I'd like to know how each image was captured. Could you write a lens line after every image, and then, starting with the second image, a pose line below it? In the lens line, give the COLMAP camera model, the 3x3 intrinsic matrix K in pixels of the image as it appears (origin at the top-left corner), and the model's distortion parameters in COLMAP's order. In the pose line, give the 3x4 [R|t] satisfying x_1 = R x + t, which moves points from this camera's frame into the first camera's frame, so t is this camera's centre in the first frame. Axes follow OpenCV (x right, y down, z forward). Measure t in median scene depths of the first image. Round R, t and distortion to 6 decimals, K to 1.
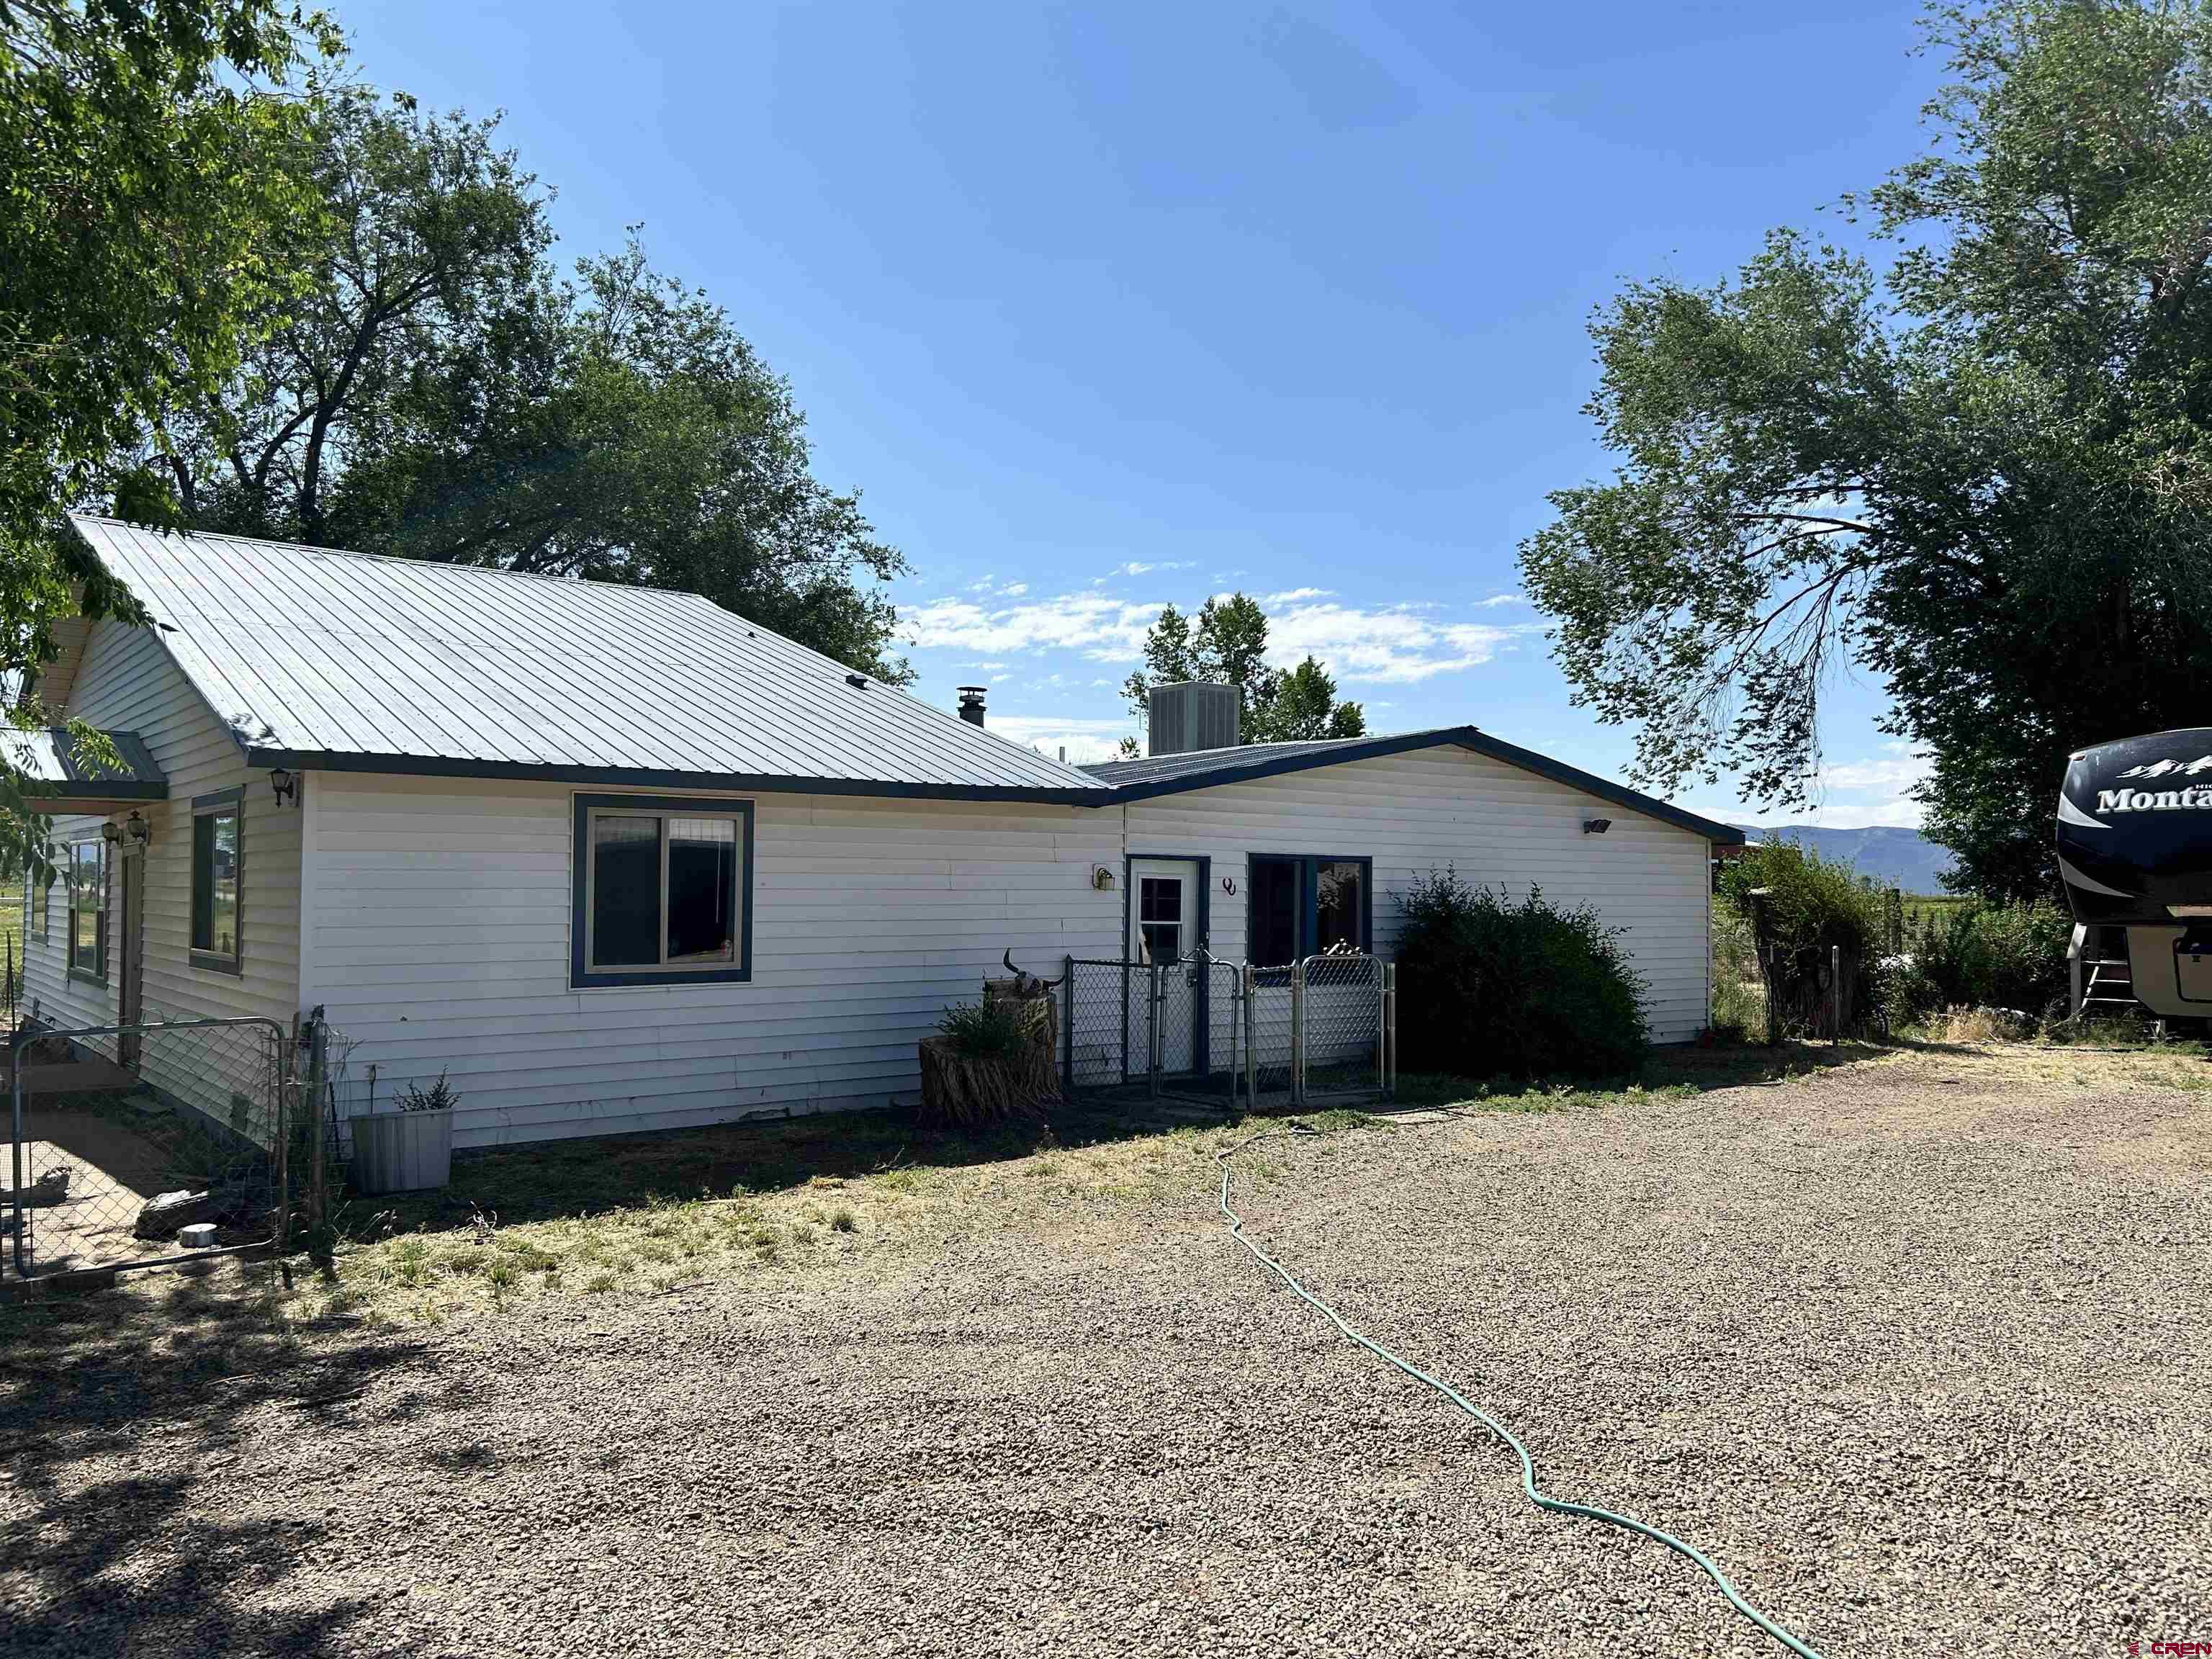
lens RADIAL K [[1680.4, 0, 1104.3], [0, 1680.4, 835.6], [0, 0, 1]] dist [0.043605, 0.001632]
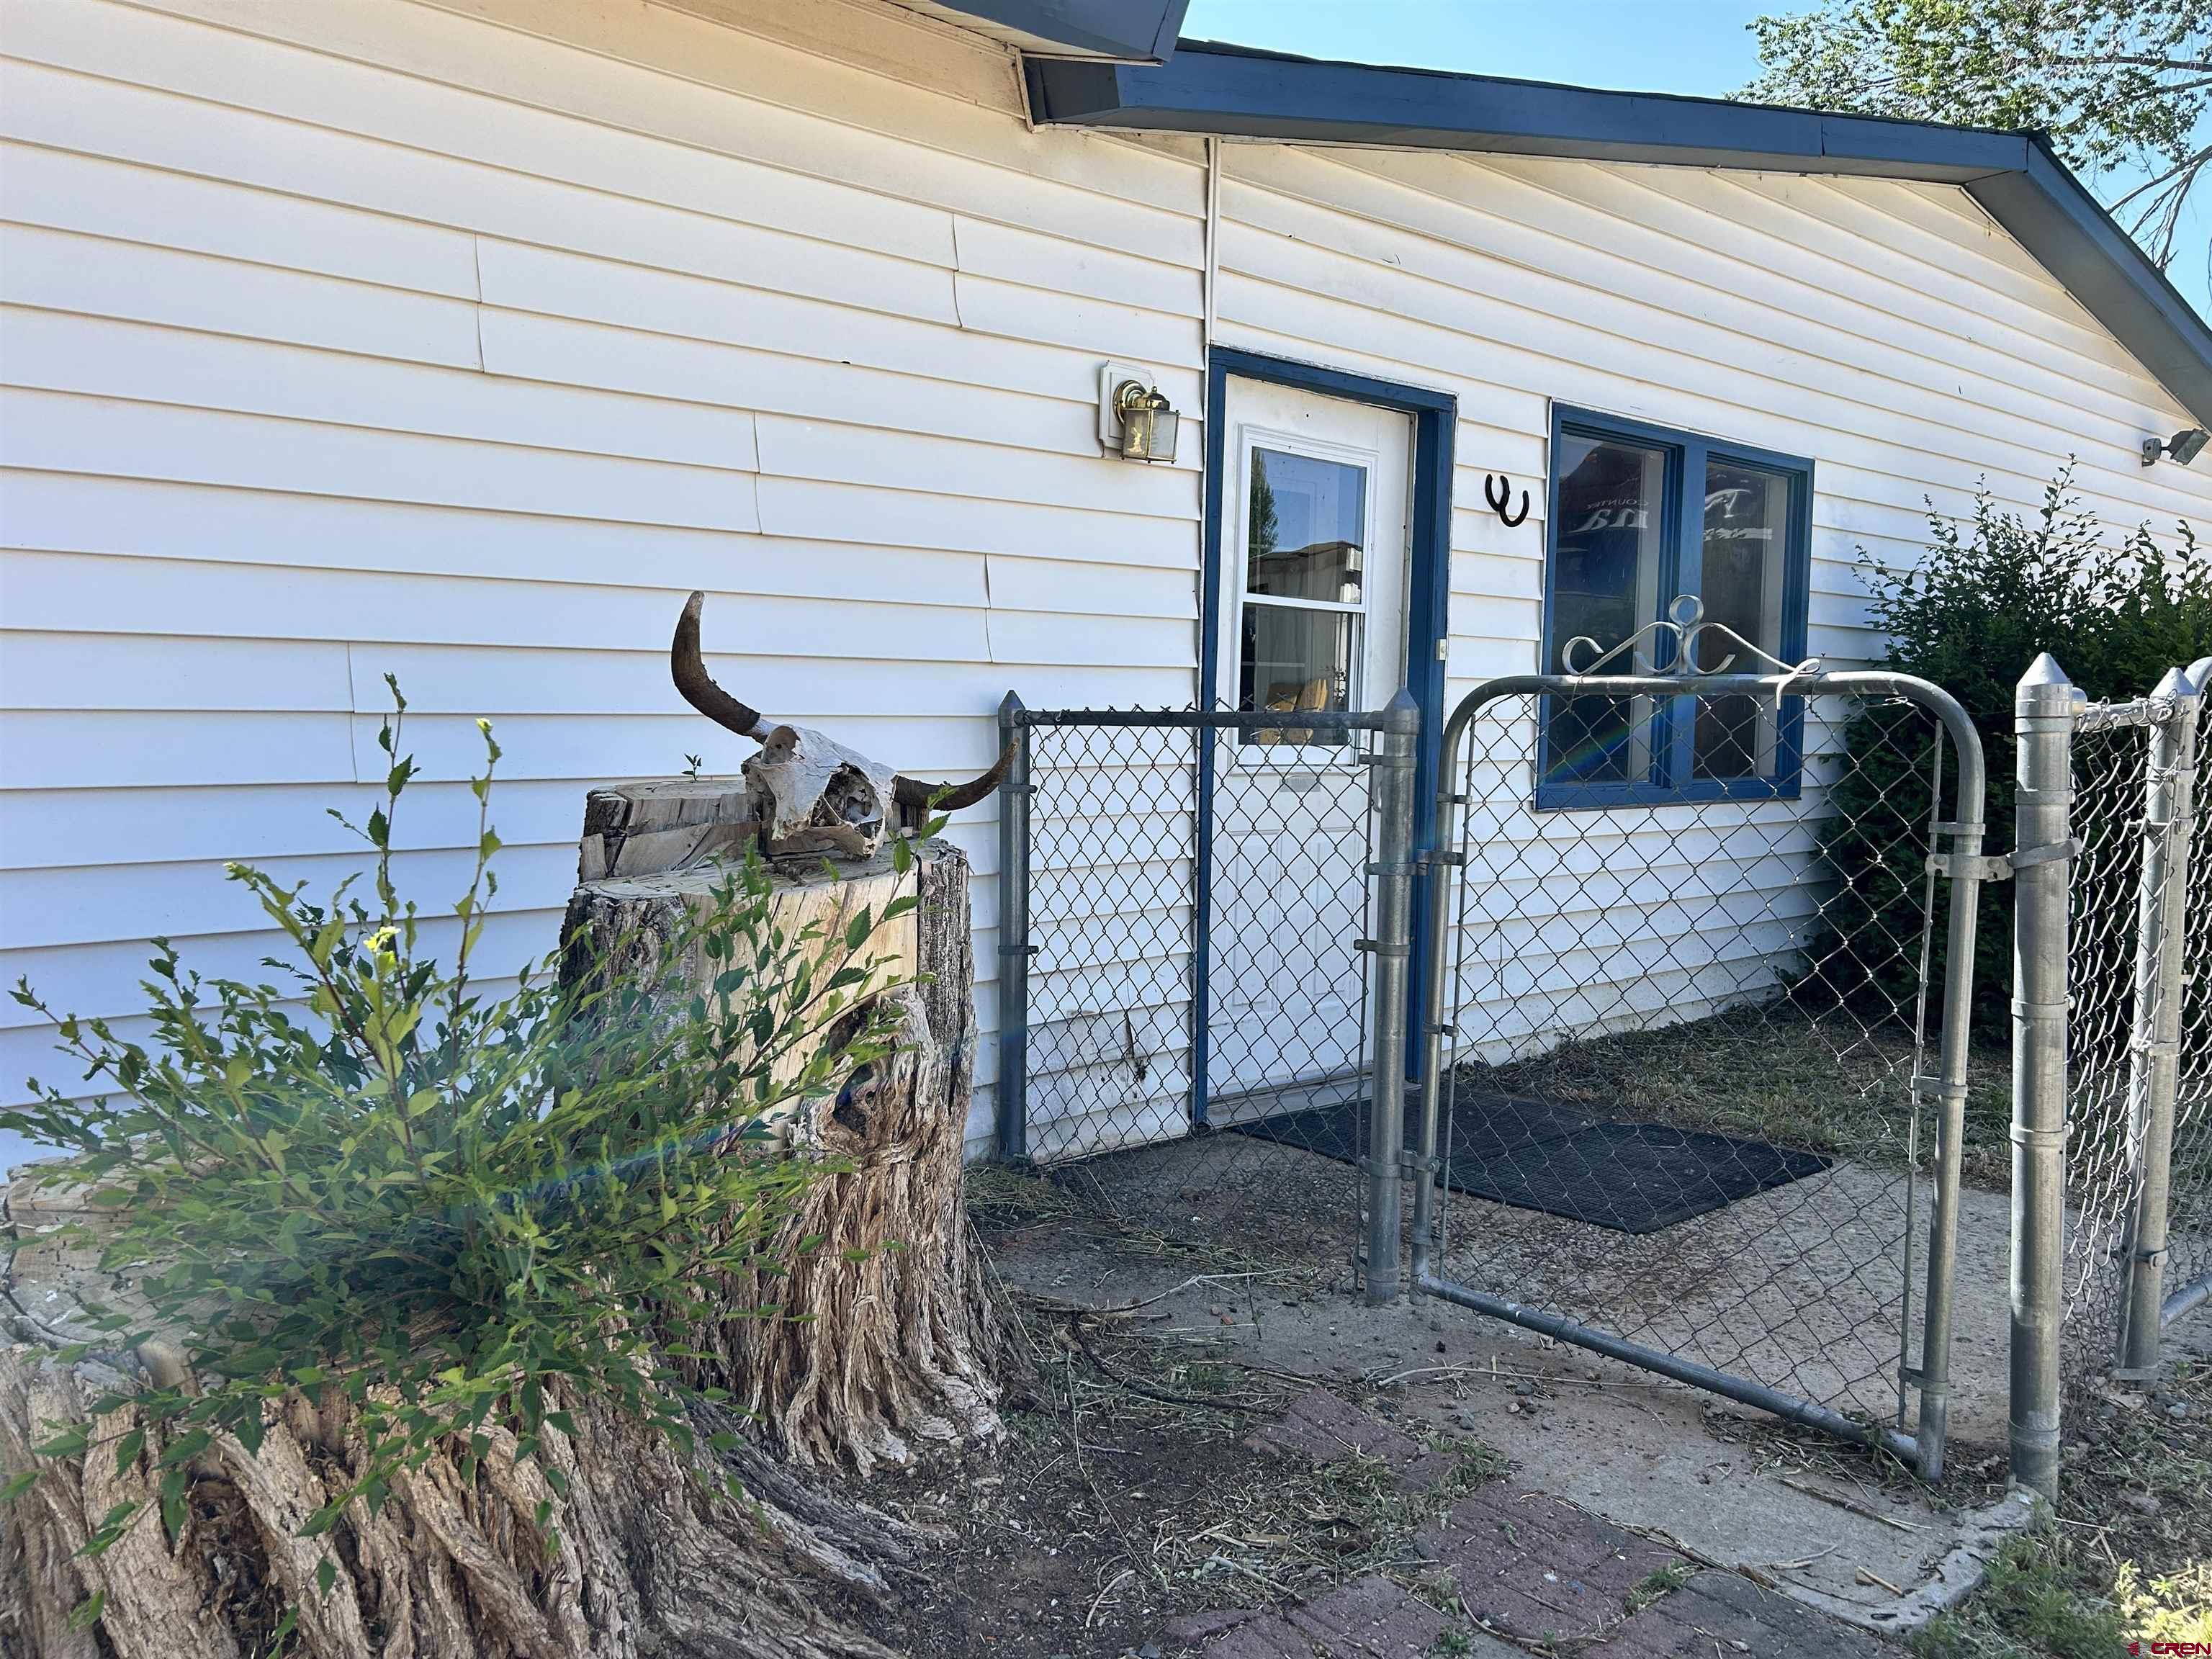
lens RADIAL K [[1680.4, 0, 1100.8], [0, 1680.4, 829.0], [0, 0, 1]] dist [0.043605, 0.001632]
pose [[0.998732, -0.003218, 0.050235, -0.020131], [-0.001746, 0.995141, 0.098443, 0.064435], [-0.050308, -0.098406, 0.993874, 0.712021]]
